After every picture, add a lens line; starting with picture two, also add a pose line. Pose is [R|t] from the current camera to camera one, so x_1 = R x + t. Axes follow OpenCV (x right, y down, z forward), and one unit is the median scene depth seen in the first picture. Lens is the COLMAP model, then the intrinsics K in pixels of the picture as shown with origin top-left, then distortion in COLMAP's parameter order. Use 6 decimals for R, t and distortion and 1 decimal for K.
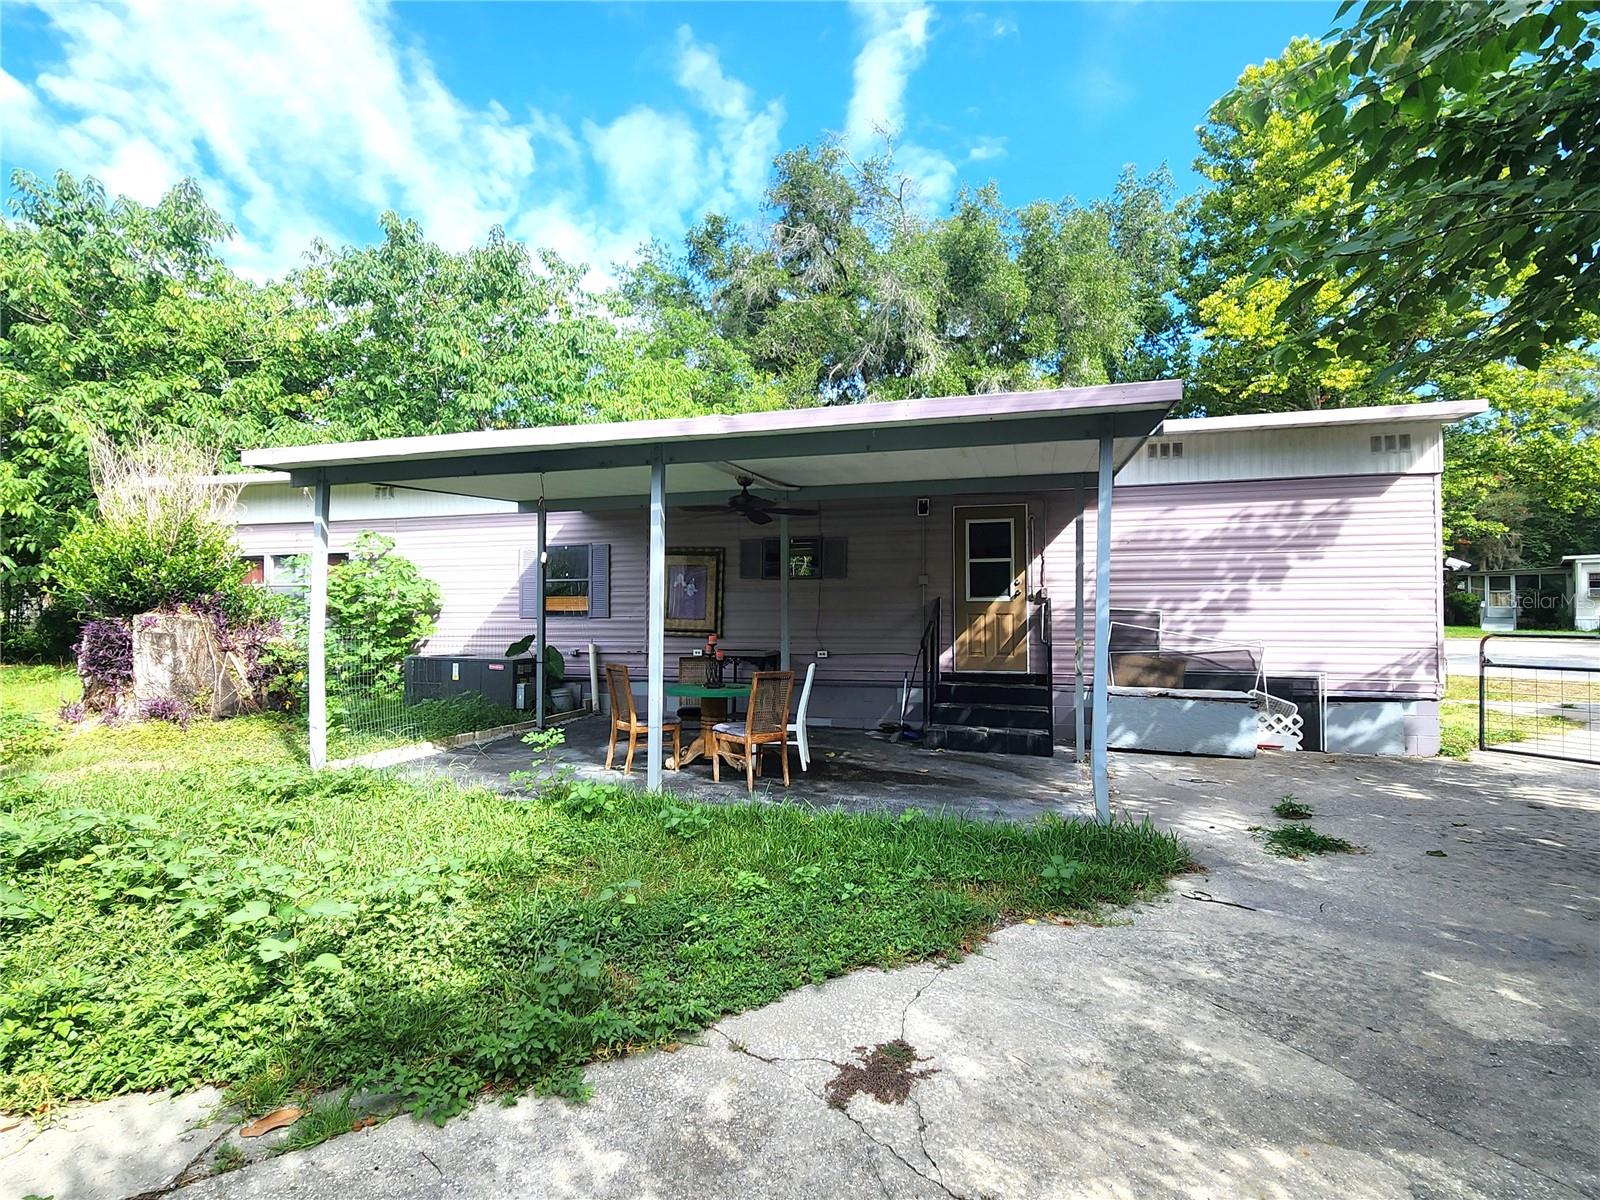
lens RADIAL K [[823.8, 0, 799.3], [0, 823.8, 595.1], [0, 0, 1]] dist [0.001441, 0.000343]
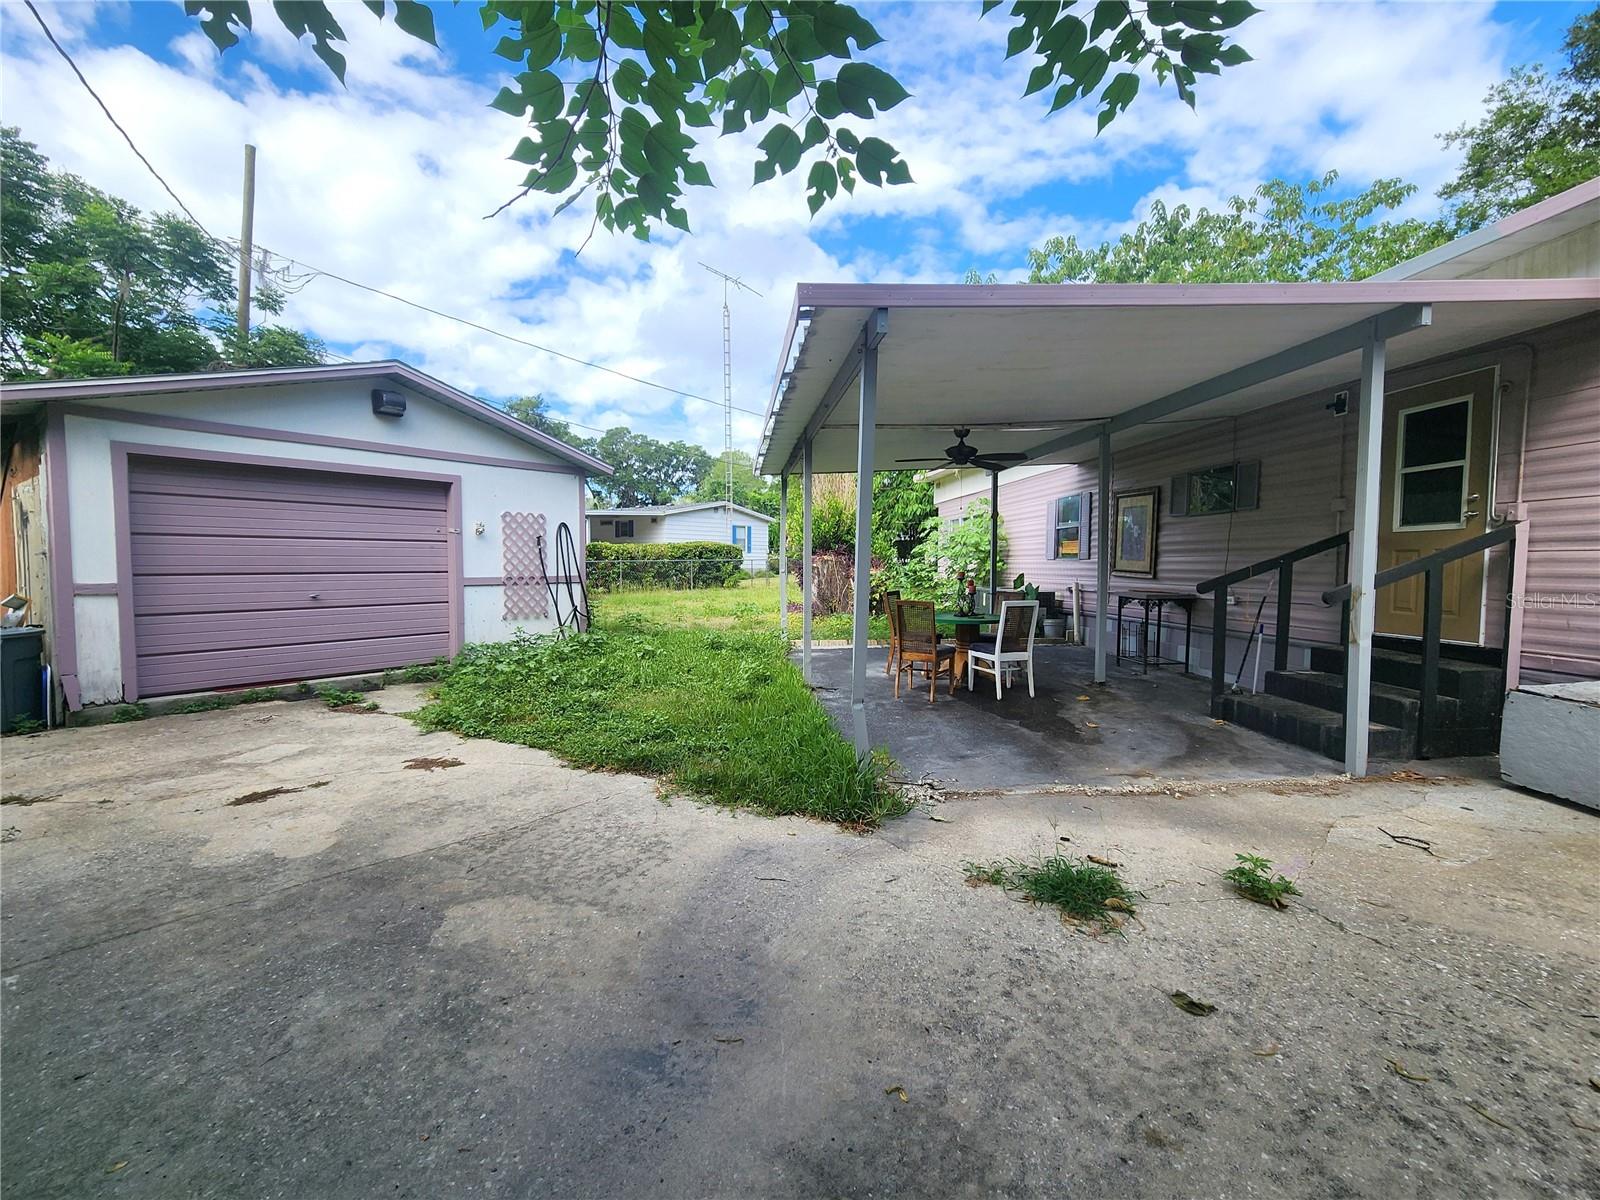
lens RADIAL K [[699.5, 0, 800.0], [0, 699.5, 600.0], [0, 0, 1]] dist [0.001930, -0.000017]
pose [[0.375138, 0.052654, -0.925472, 0.564285], [0.016057, 0.997867, 0.063281, 0.019045], [0.926830, -0.038599, 0.373492, 0.332763]]
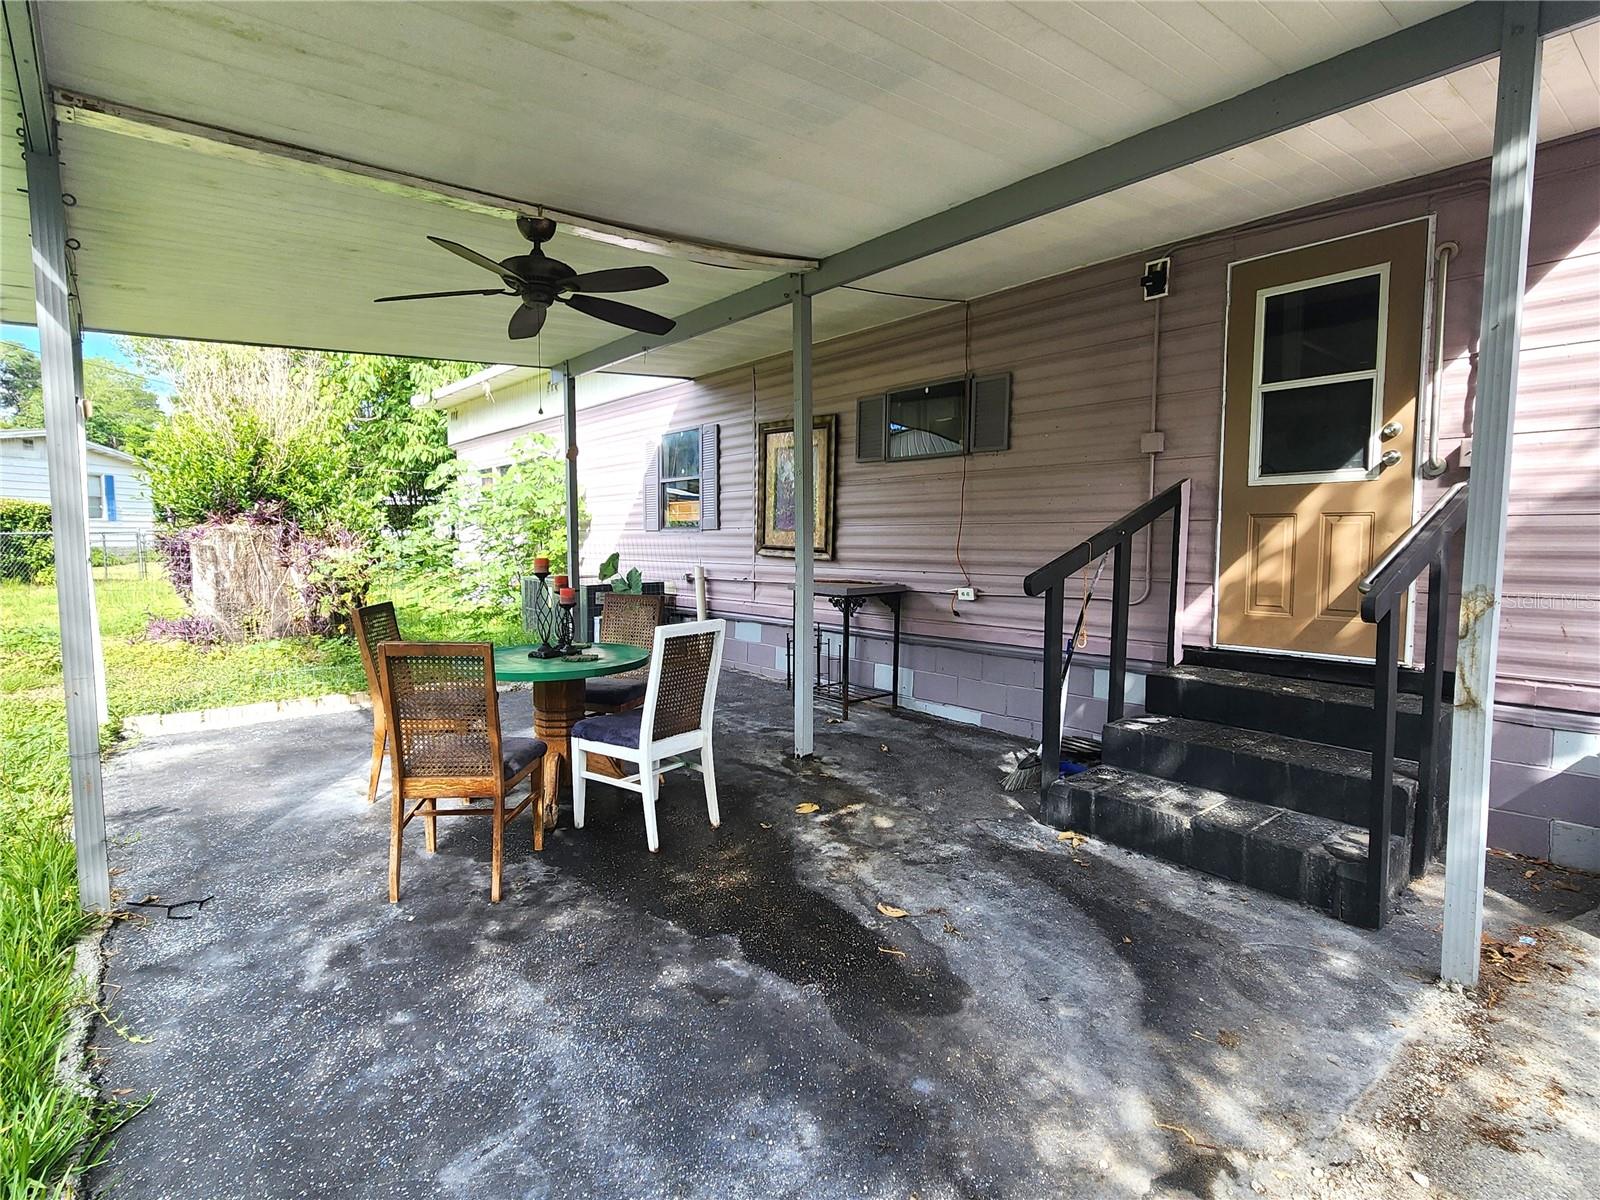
lens RADIAL K [[823.8, 0, 799.3], [0, 823.8, 595.1], [0, 0, 1]] dist [0.001441, 0.000343]
pose [[0.830600, 0.040528, -0.555393, 0.251821], [0.013761, 0.995550, 0.093227, 0.020997], [0.556700, -0.085077, 0.826346, 0.517264]]
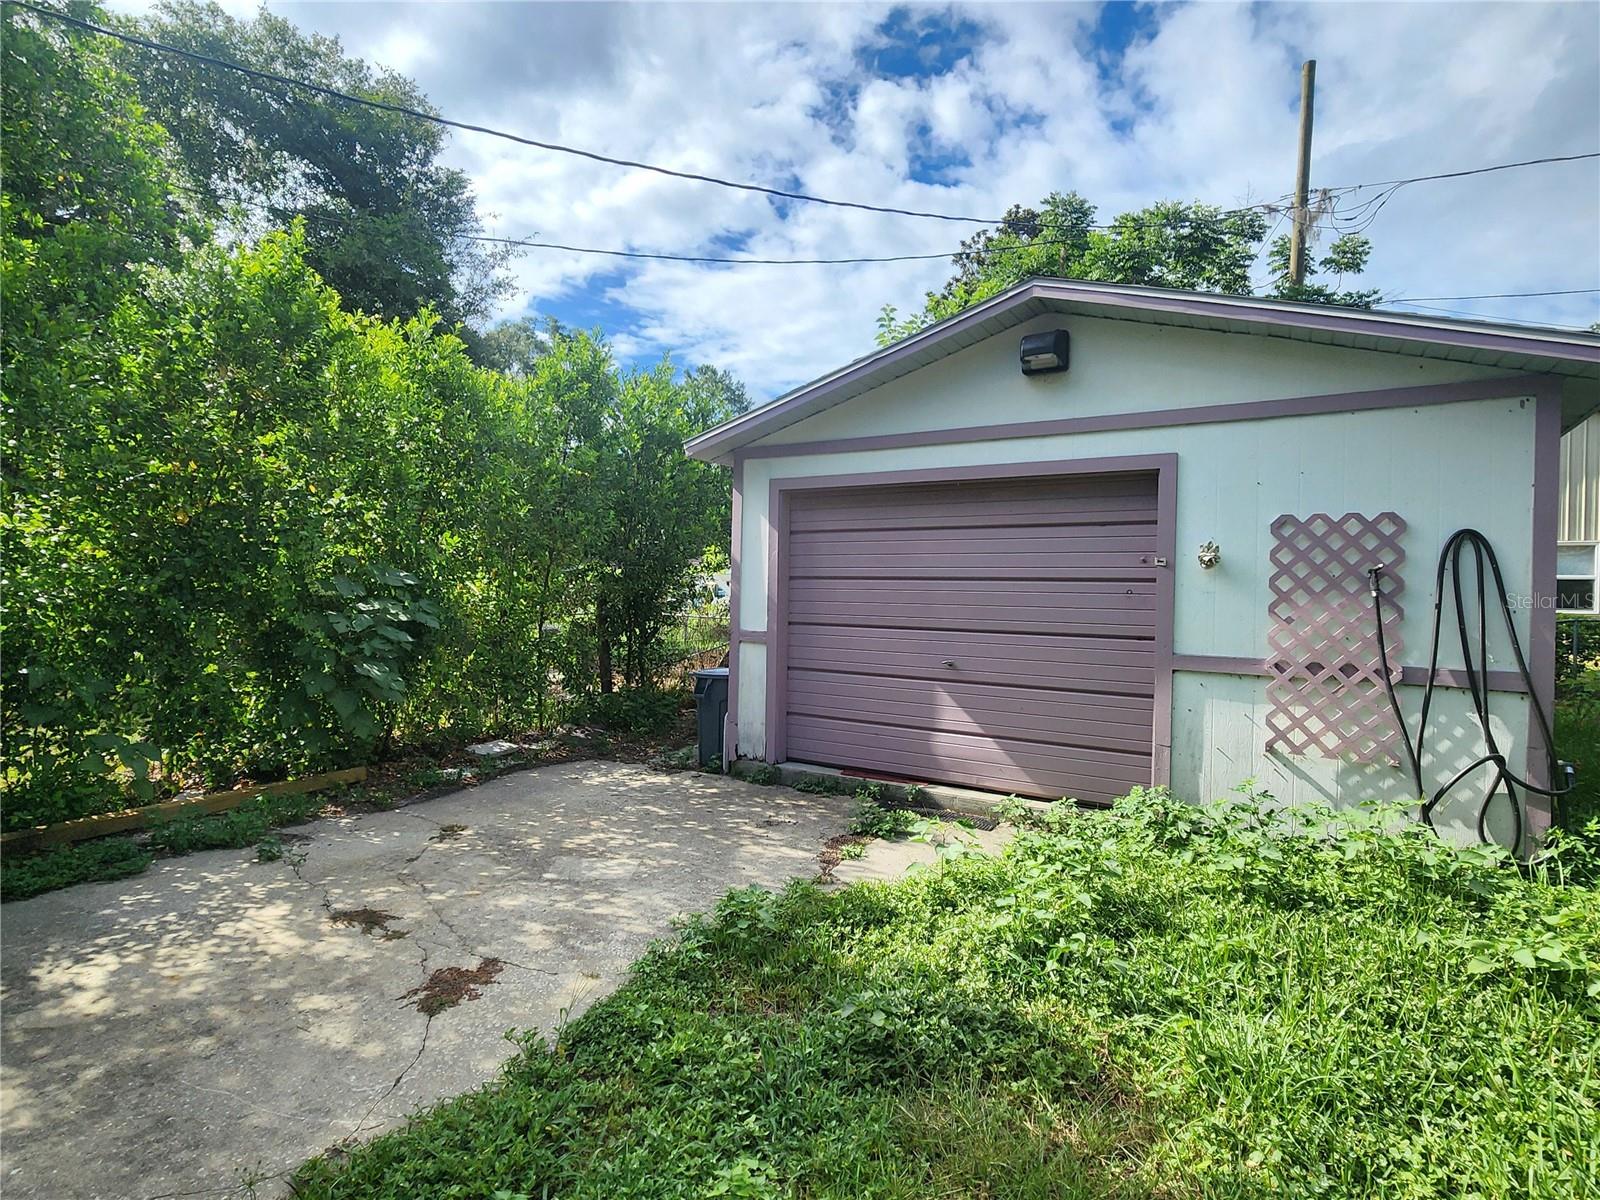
lens RADIAL K [[823.8, 0, 799.3], [0, 823.8, 595.1], [0, 0, 1]] dist [0.001441, 0.000343]
pose [[-0.888631, -0.016507, -0.458325, 0.056748], [-0.011571, 0.999841, -0.013574, 0.012878], [0.458476, -0.006759, -0.888681, 0.613543]]
